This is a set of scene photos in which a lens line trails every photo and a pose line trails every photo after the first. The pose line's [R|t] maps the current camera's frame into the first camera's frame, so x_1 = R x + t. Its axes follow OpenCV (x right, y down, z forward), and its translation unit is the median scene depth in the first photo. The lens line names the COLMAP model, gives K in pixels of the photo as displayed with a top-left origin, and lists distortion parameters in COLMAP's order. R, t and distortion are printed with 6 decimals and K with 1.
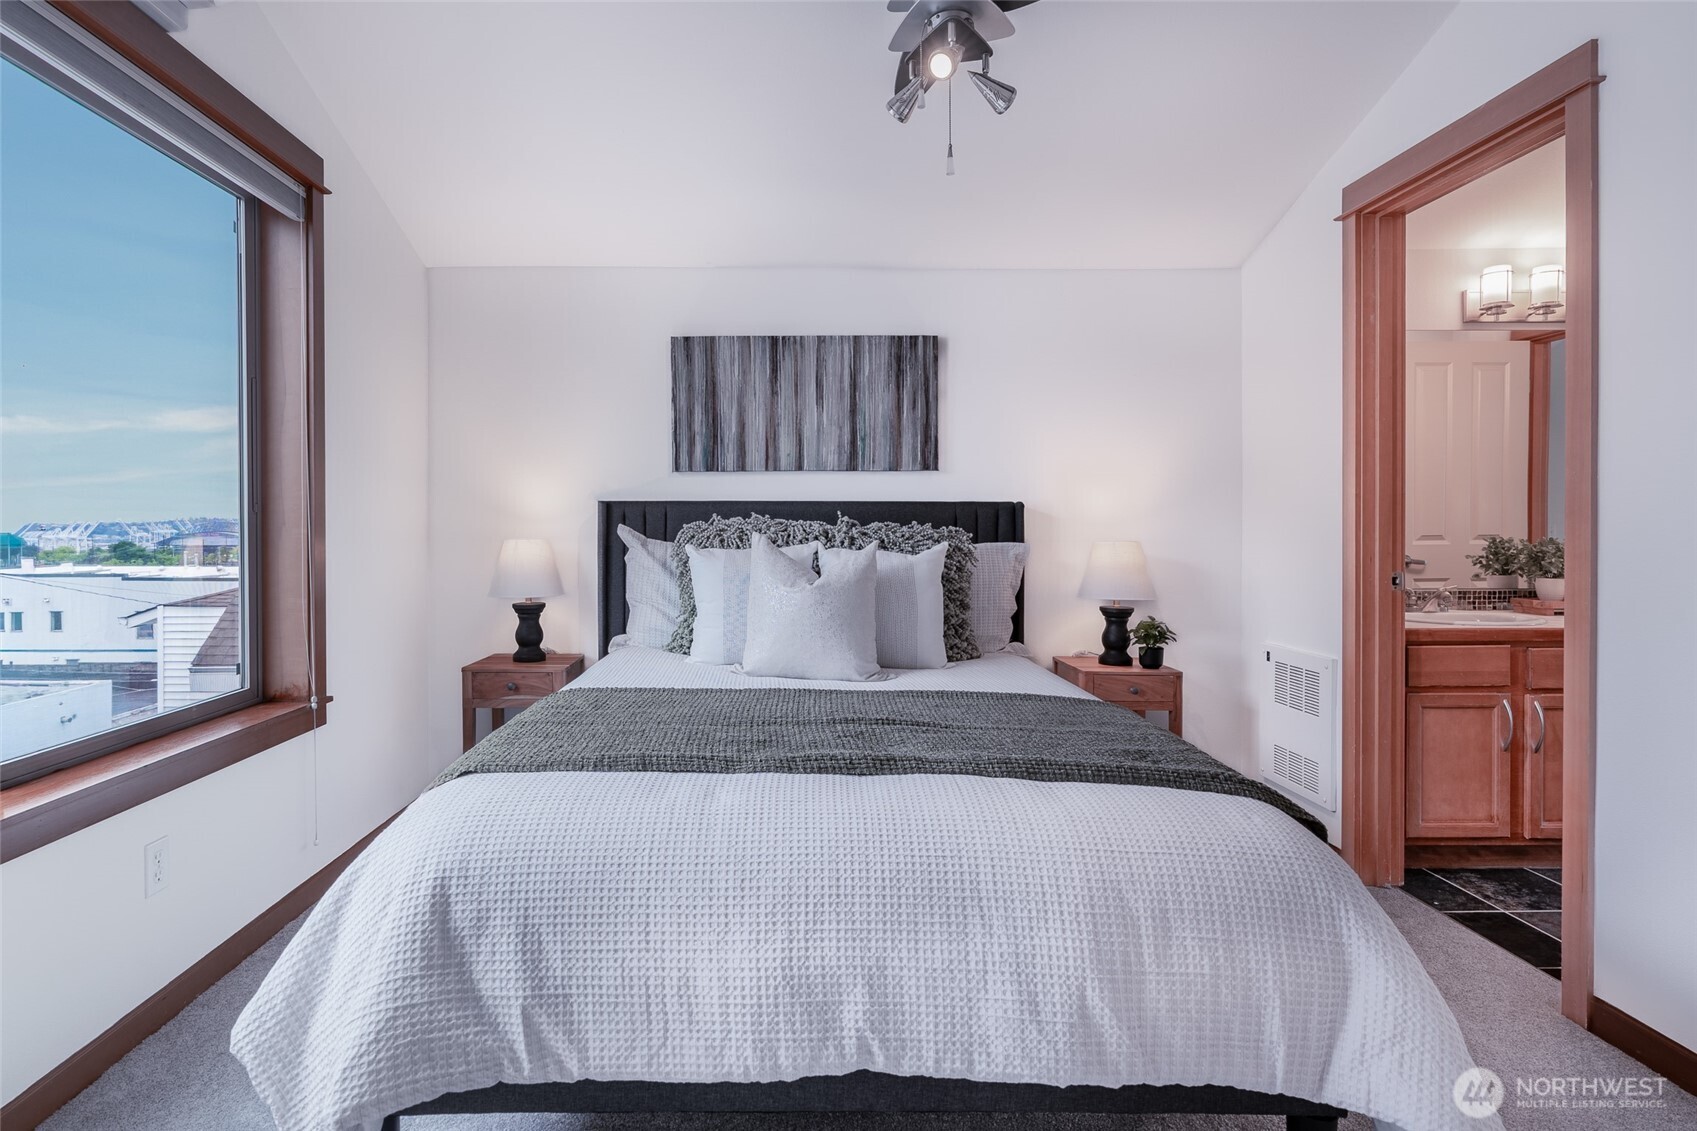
lens RADIAL K [[882.3, 0, 766.5], [0, 882.3, 536.2], [0, 0, 1]] dist [-0.004223, 0.000882]
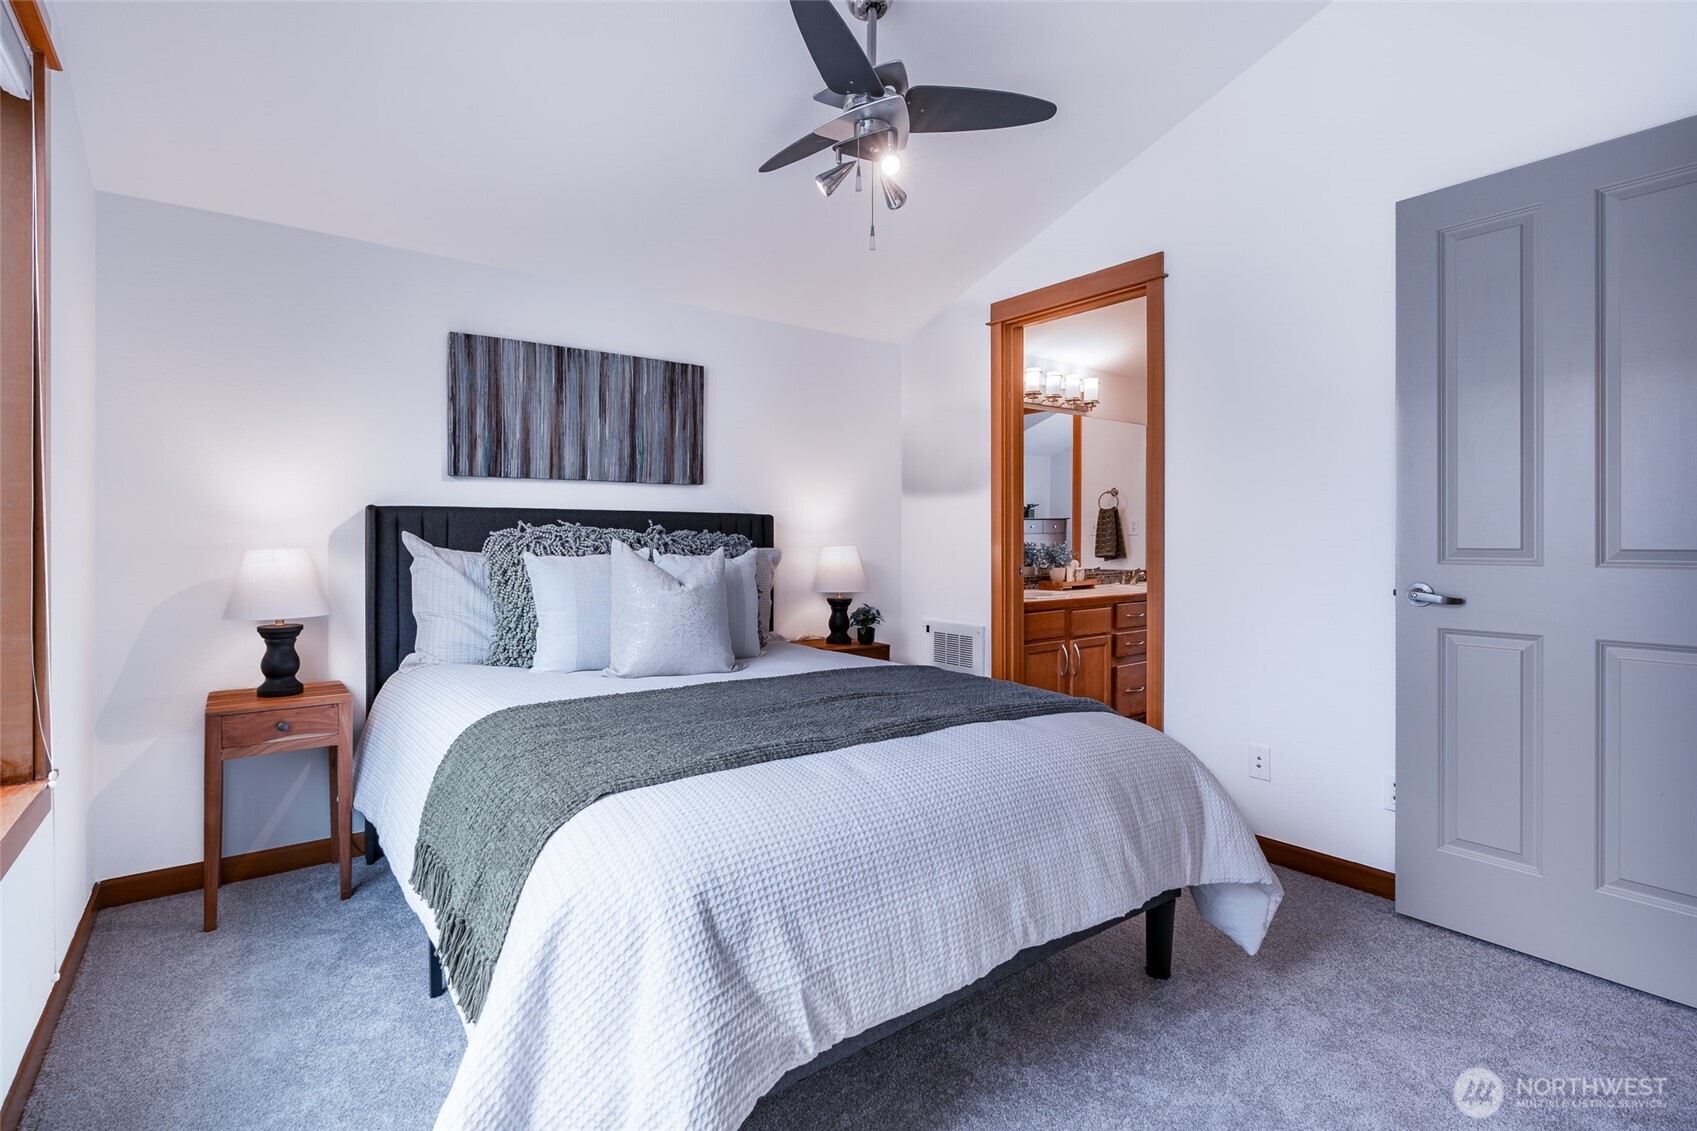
lens RADIAL K [[809.0, 0, 818.8], [0, 809.0, 538.2], [0, 0, 1]] dist [-0.006115, -0.000012]
pose [[0.799779, -0.001162, 0.600293, -0.312221], [0.005997, 0.999964, -0.006055, 0.001004], [-0.600264, 0.008443, 0.799757, 0.080979]]
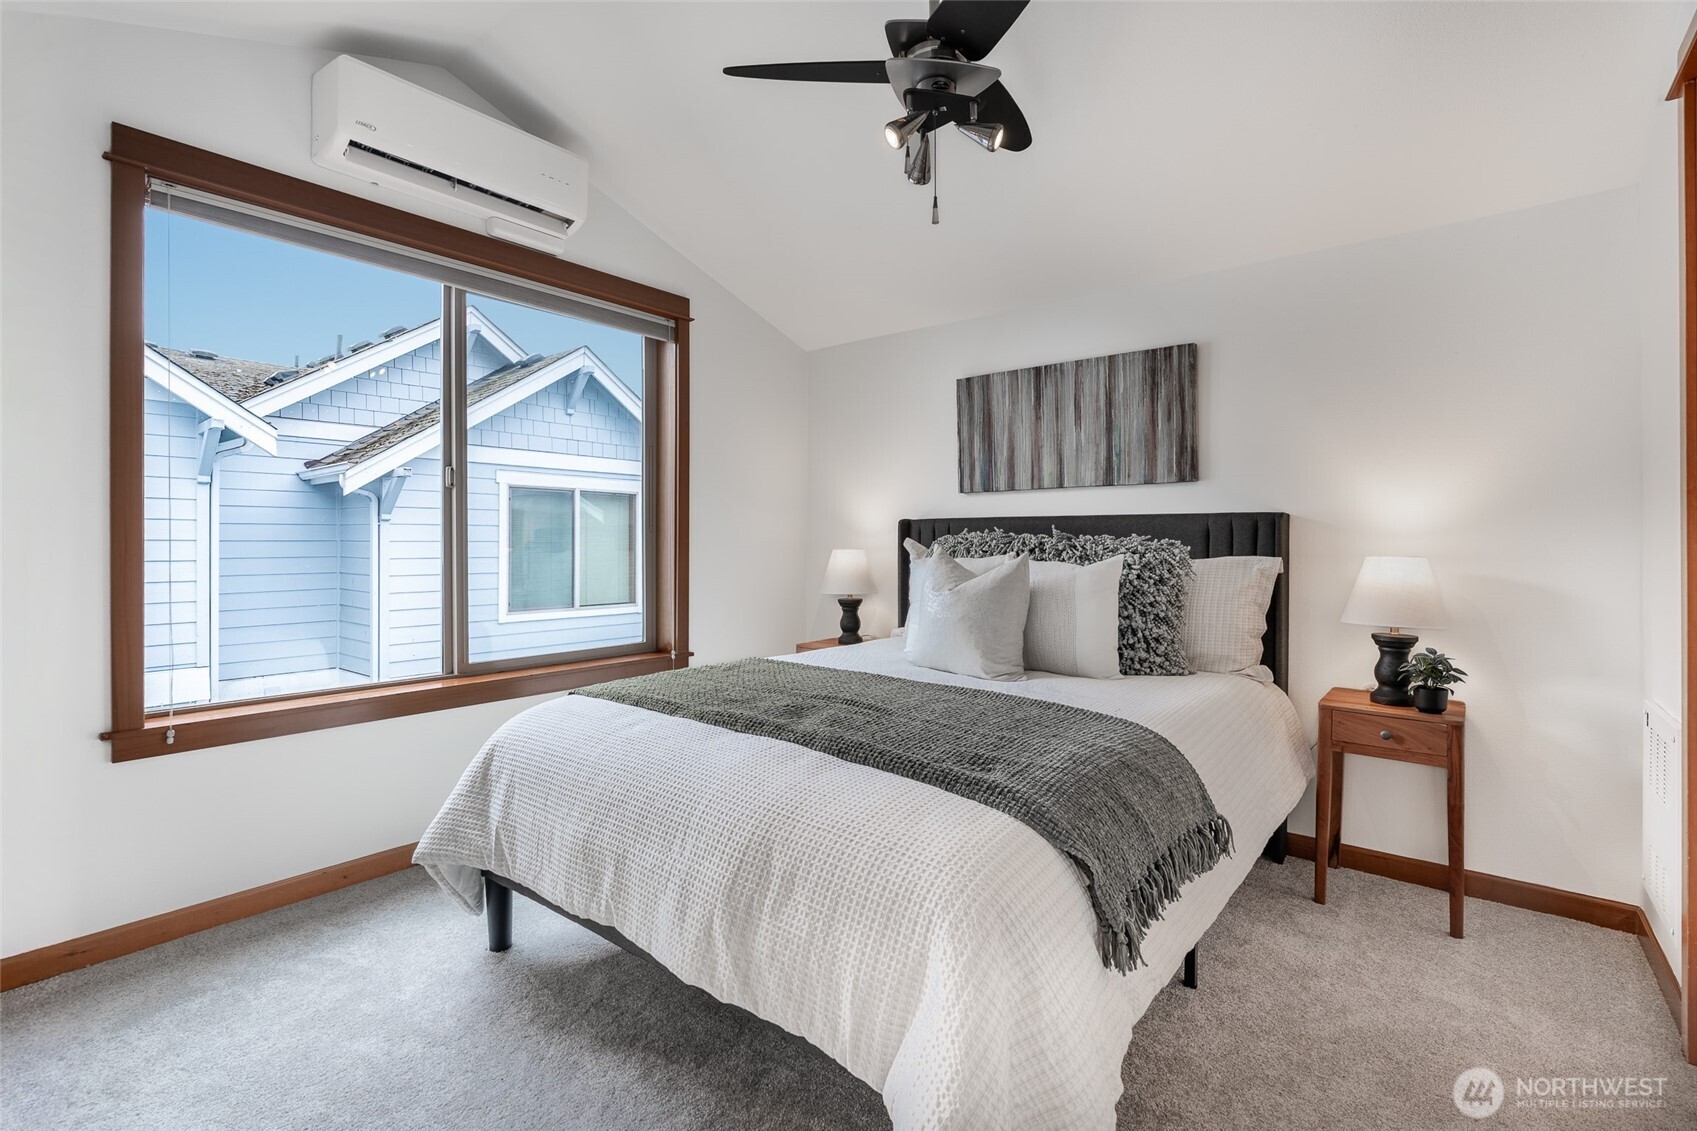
lens RADIAL K [[775.4, 0, 844.0], [0, 775.4, 544.5], [0, 0, 1]] dist [-0.014070, -0.000092]
pose [[0.781022, 0.002194, -0.624500, 0.425086], [-0.007024, 0.999961, -0.005272, 0.001623], [0.624464, 0.008504, 0.781007, 0.098162]]
